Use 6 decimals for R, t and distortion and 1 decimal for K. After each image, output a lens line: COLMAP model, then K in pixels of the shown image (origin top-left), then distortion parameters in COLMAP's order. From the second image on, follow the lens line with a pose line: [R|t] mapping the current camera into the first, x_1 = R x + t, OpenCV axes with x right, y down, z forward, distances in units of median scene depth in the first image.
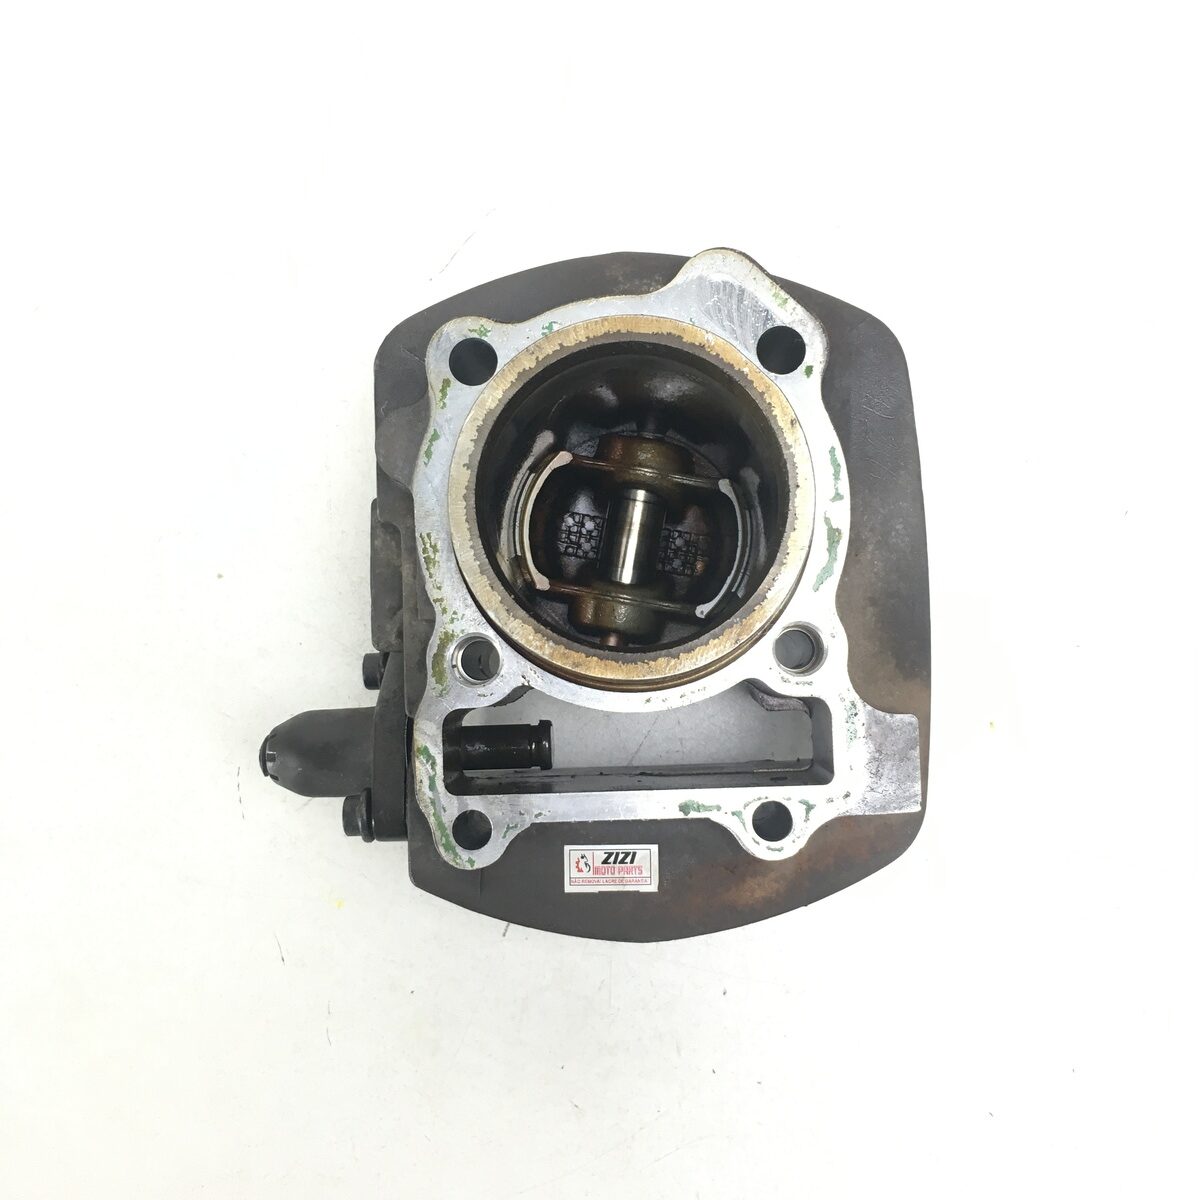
lens RADIAL K [[1401.0, 0, 600.0], [0, 1401.0, 600.0], [0, 0, 1]] dist [0.033644, 0.026789]
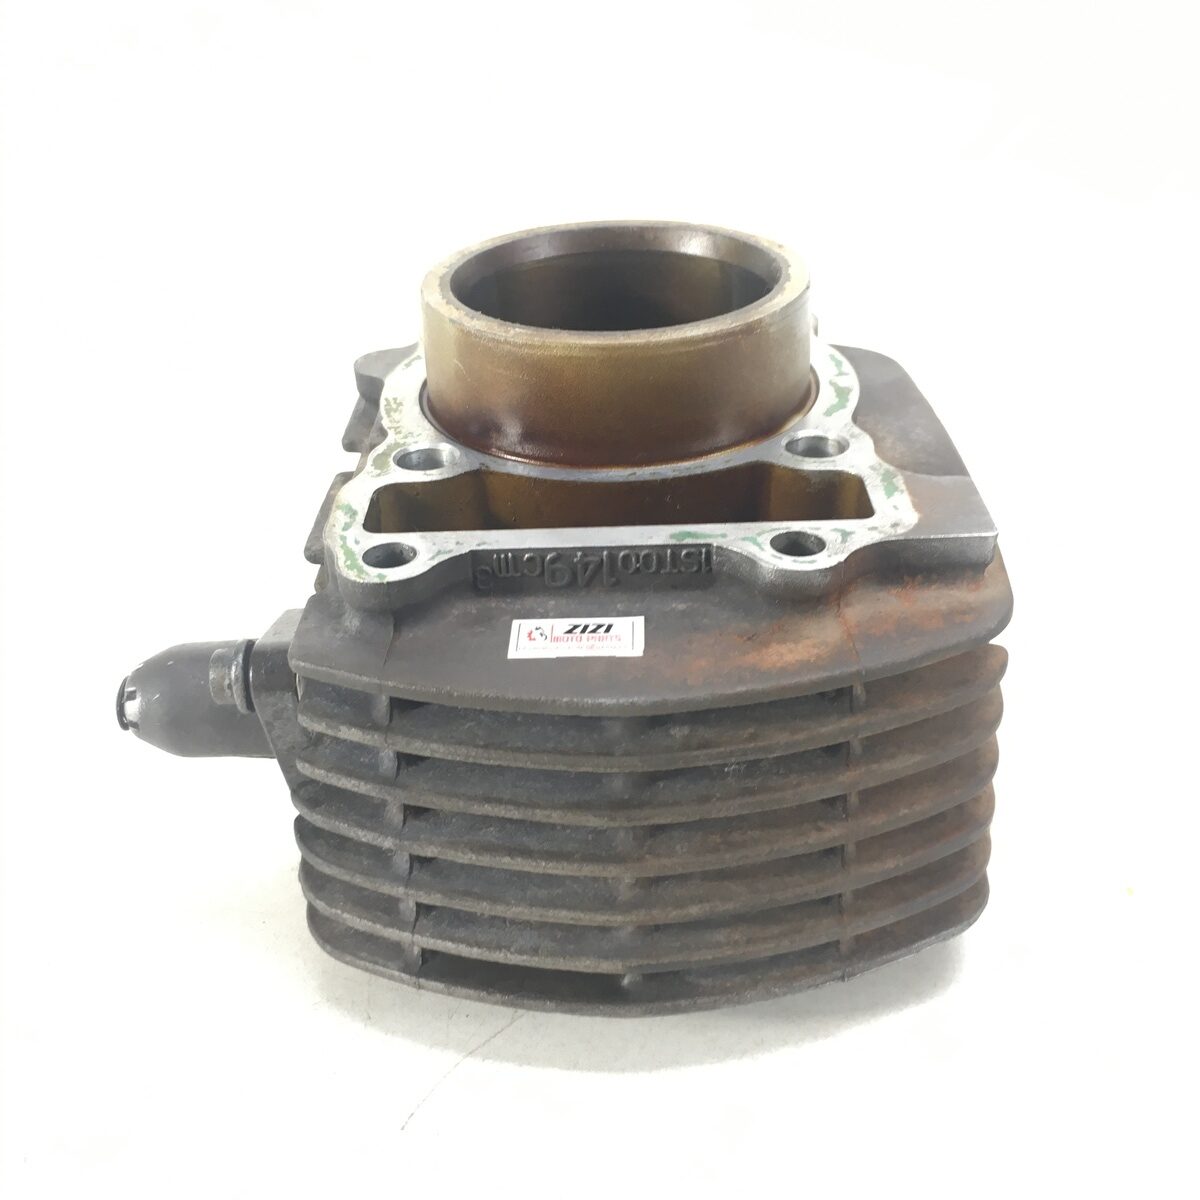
lens RADIAL K [[1401.0, 0, 600.0], [0, 1401.0, 600.0], [0, 0, 1]] dist [0.033644, 0.026789]
pose [[0.999154, 0.006007, -0.040696, 0.049088], [-0.037139, 0.557152, -0.829579, 0.779611], [0.017690, 0.830389, 0.556904, 0.607779]]
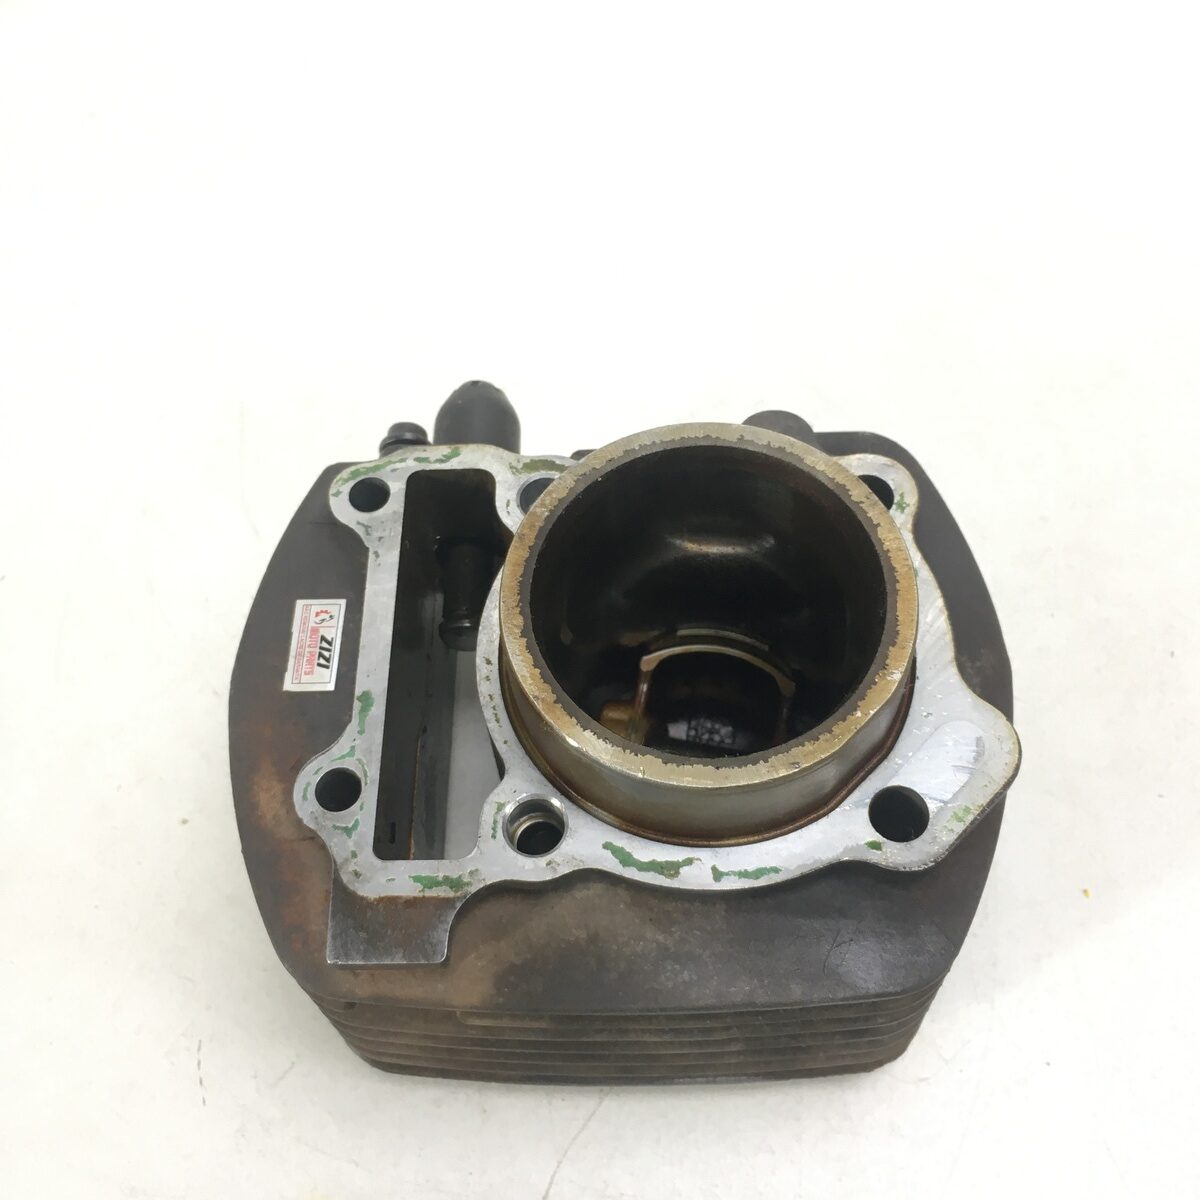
lens RADIAL K [[1401.0, 0, 600.0], [0, 1401.0, 600.0], [0, 0, 1]] dist [0.033644, 0.026789]
pose [[-0.040368, 0.887772, -0.458509, 0.403925], [-0.993940, 0.011277, 0.109342, -0.096240], [0.102241, 0.460145, 0.881937, 0.202011]]
